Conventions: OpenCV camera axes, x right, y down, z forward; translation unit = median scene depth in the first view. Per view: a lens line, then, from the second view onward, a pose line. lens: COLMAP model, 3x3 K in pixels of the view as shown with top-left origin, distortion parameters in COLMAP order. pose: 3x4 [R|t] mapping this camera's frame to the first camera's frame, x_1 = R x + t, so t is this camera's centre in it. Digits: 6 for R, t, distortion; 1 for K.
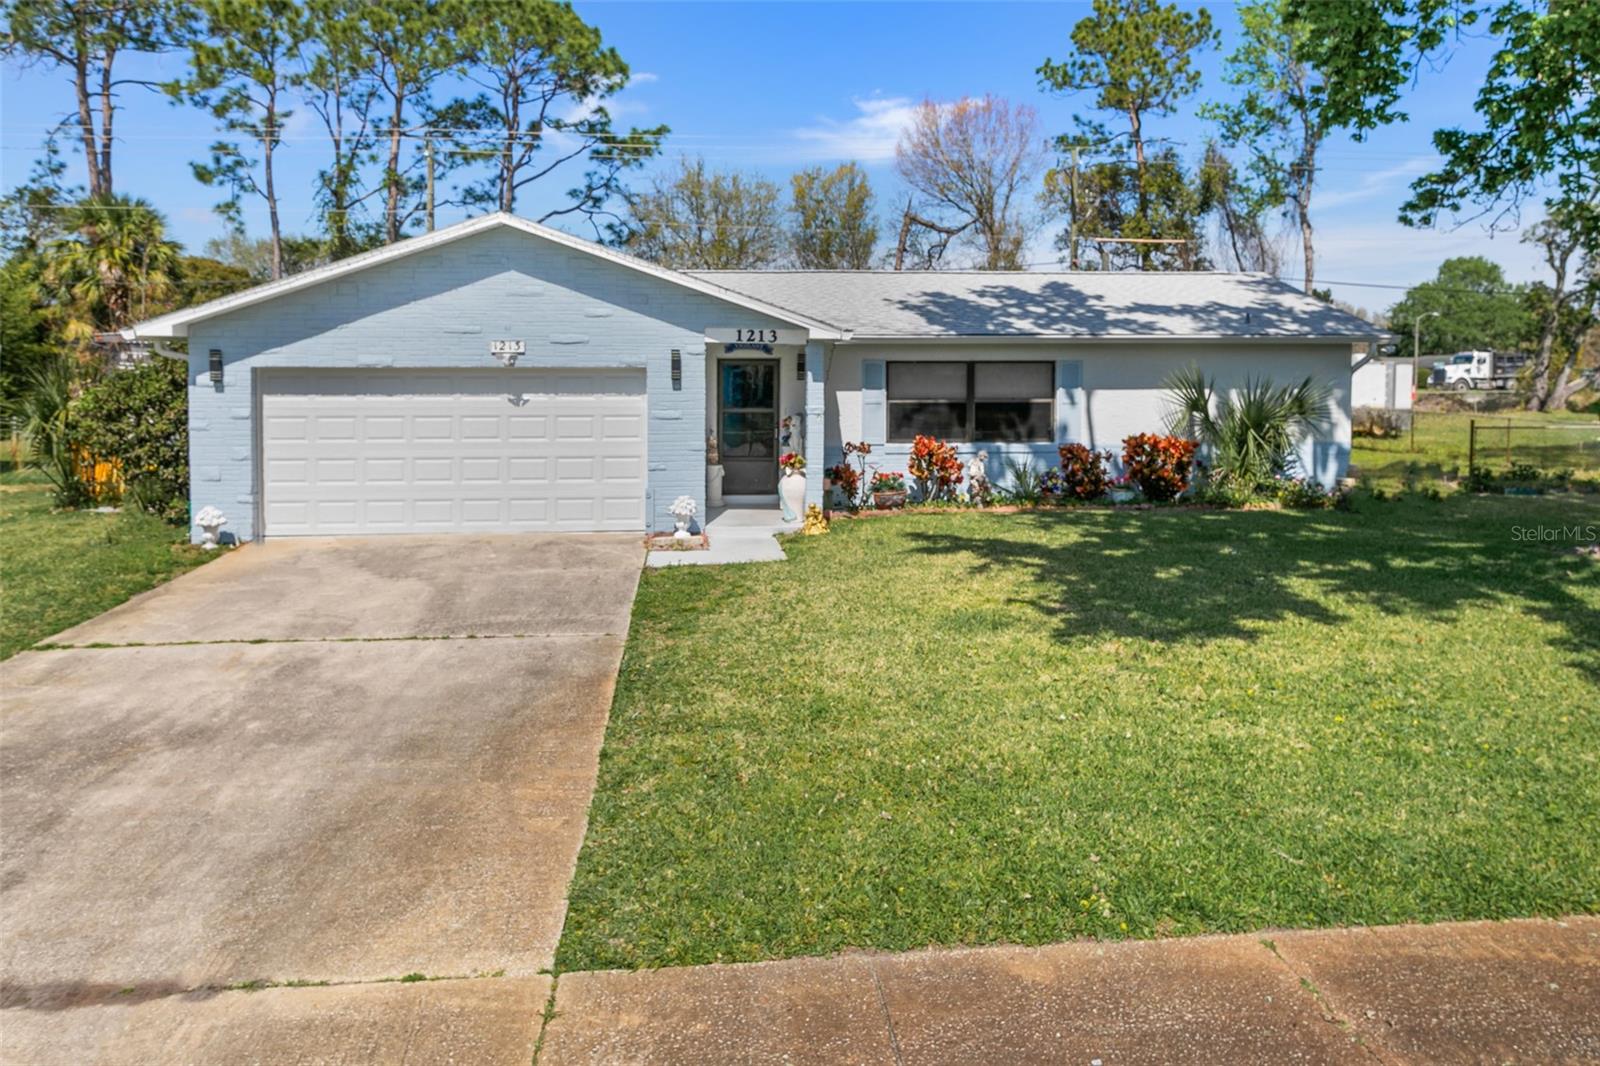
lens RADIAL K [[1059.5, 0, 794.4], [0, 1059.5, 442.3], [0, 0, 1]] dist [0.001456, 0.000066]
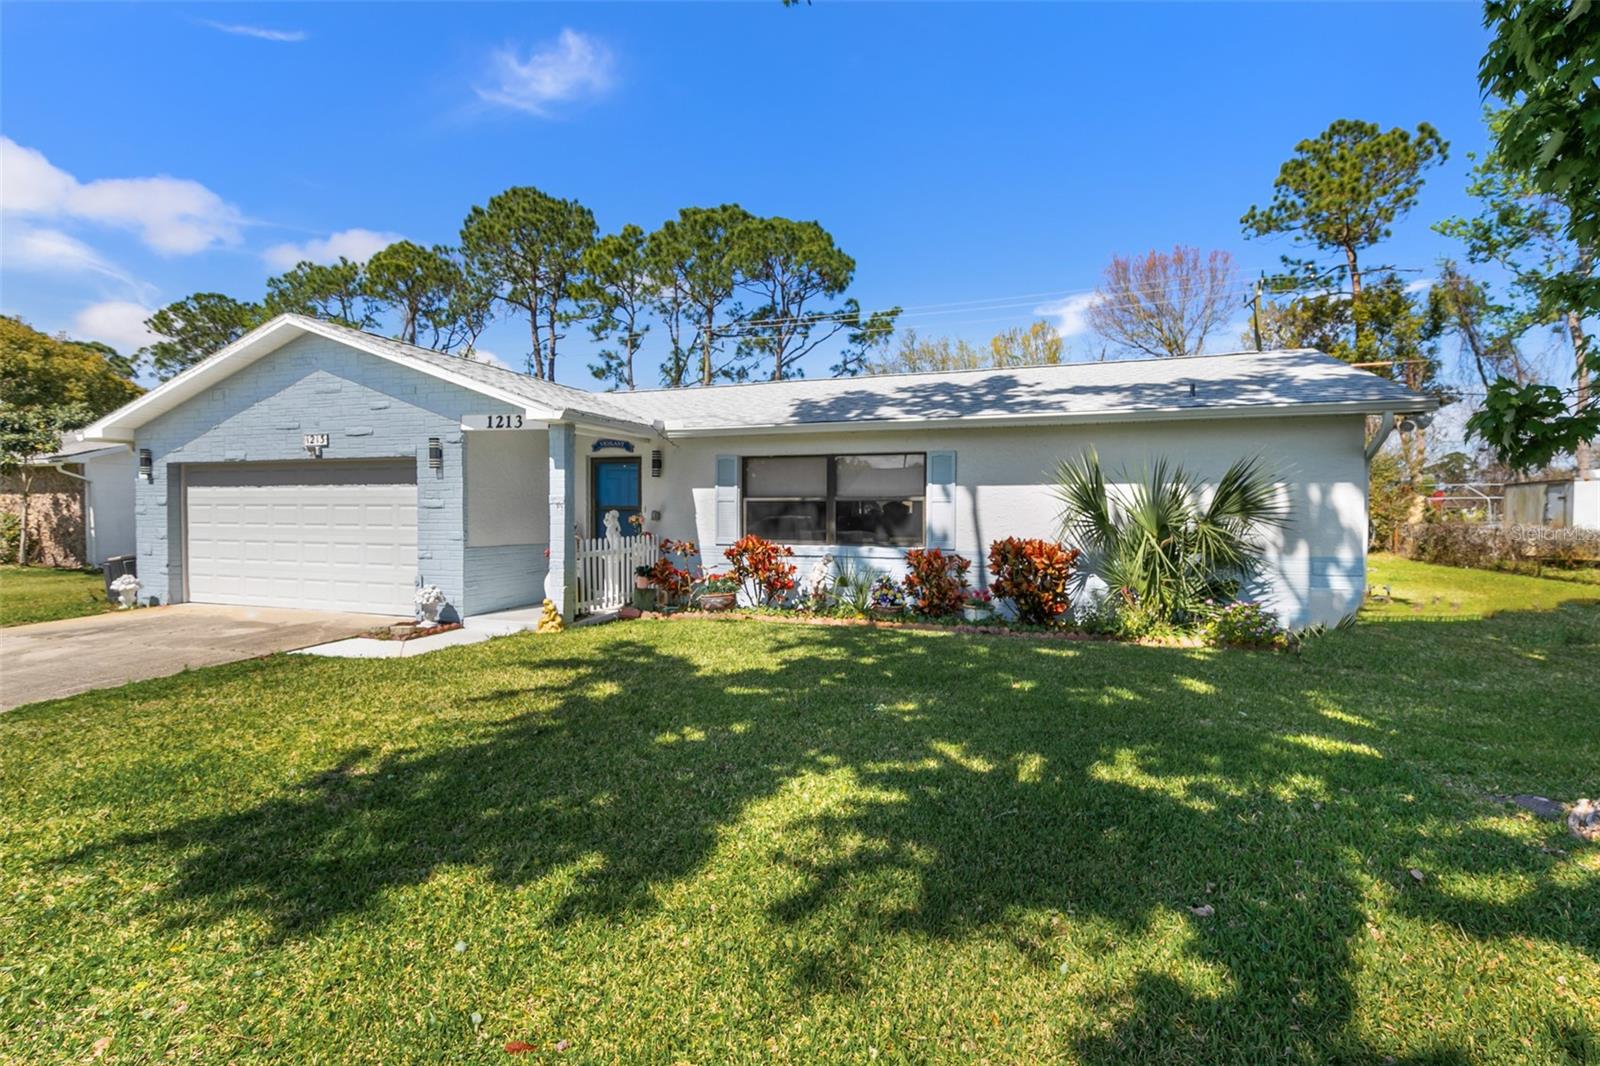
lens RADIAL K [[737.2, 0, 800.0], [0, 737.2, 533.0], [0, 0, 1]] dist [0.001631, -0.000407]
pose [[0.906989, 0.015357, -0.420874, 0.406302], [-0.032382, 0.998920, -0.033334, 0.011505], [0.419907, 0.043863, 0.906506, 0.426254]]
